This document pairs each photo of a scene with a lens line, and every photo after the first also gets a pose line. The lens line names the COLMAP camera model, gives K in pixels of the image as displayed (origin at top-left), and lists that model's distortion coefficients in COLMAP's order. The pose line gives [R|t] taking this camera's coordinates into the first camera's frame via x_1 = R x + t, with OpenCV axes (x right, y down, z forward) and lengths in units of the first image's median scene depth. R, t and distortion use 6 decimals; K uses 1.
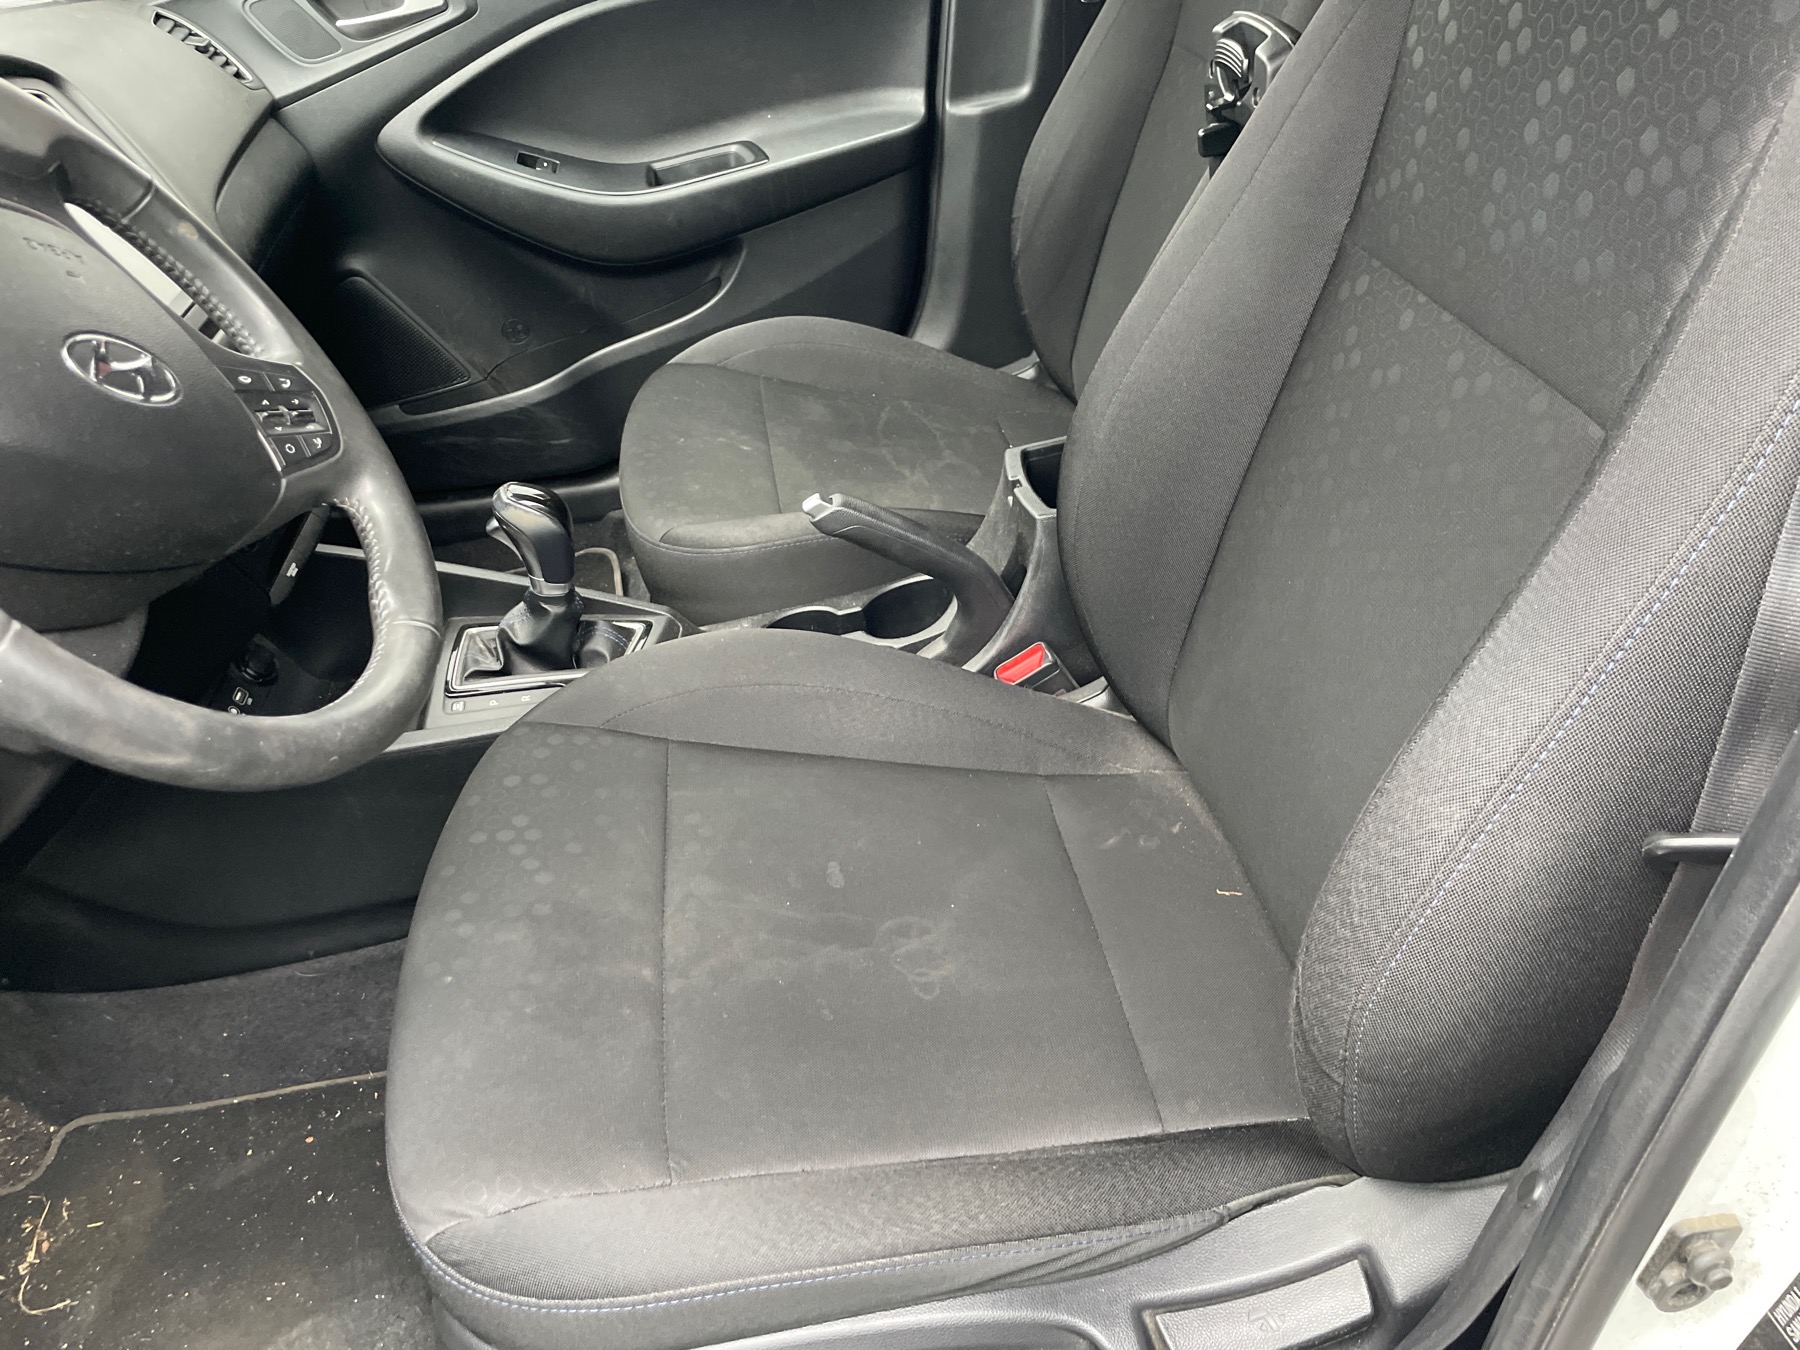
lens RADIAL K [[1379.8, 0, 906.0], [0, 1379.8, 651.2], [0, 0, 1]] dist [0.097965, -0.143468]
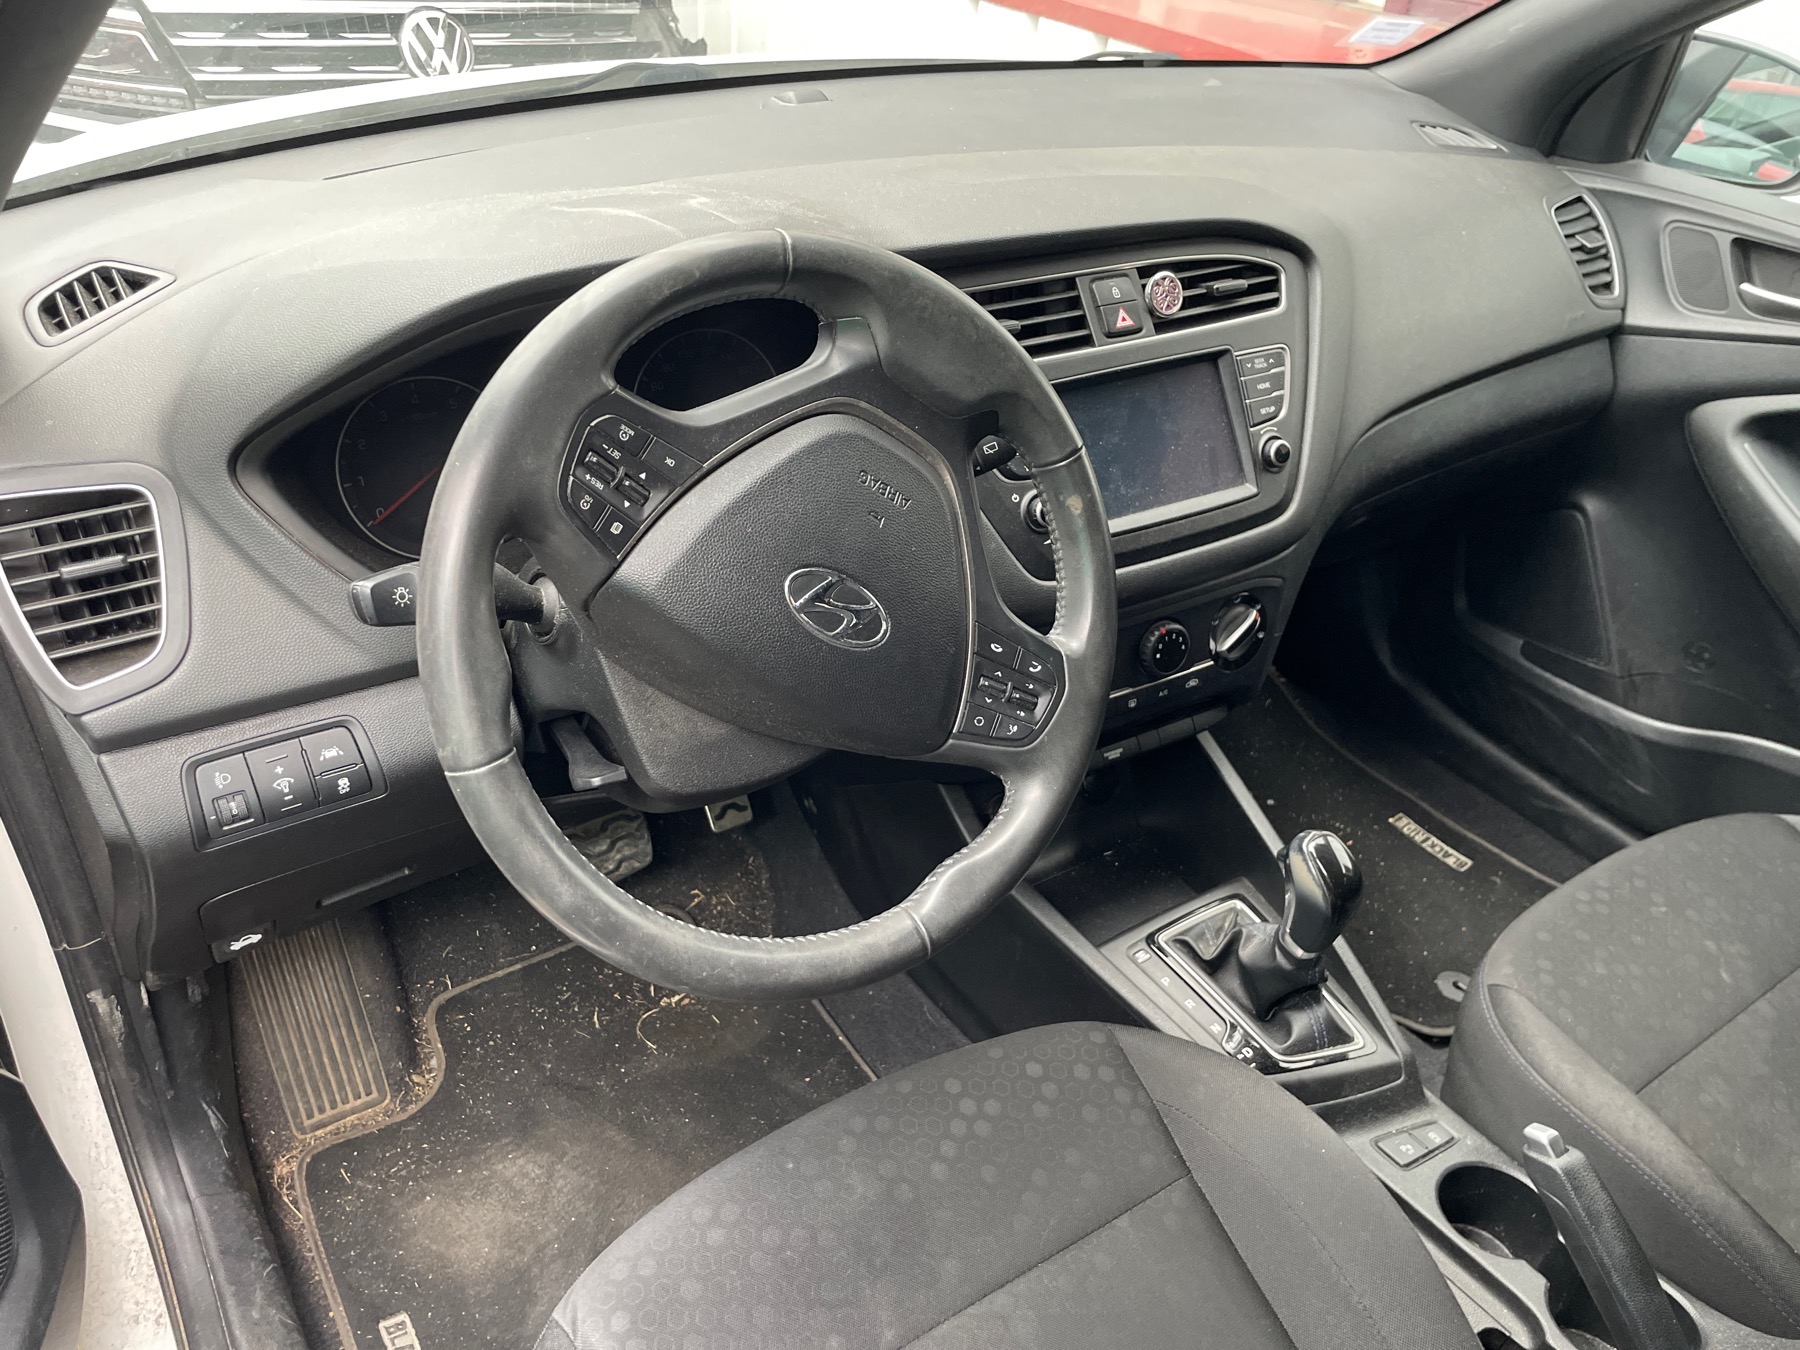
lens RADIAL K [[1369.0, 0, 873.7], [0, 1369.0, 685.7], [0, 0, 1]] dist [0.076369, -0.110032]
pose [[0.414684, 0.620327, -0.665756, 0.112473], [-0.598130, 0.737186, 0.314320, -0.262390], [0.685767, 0.267865, 0.676736, 0.151281]]
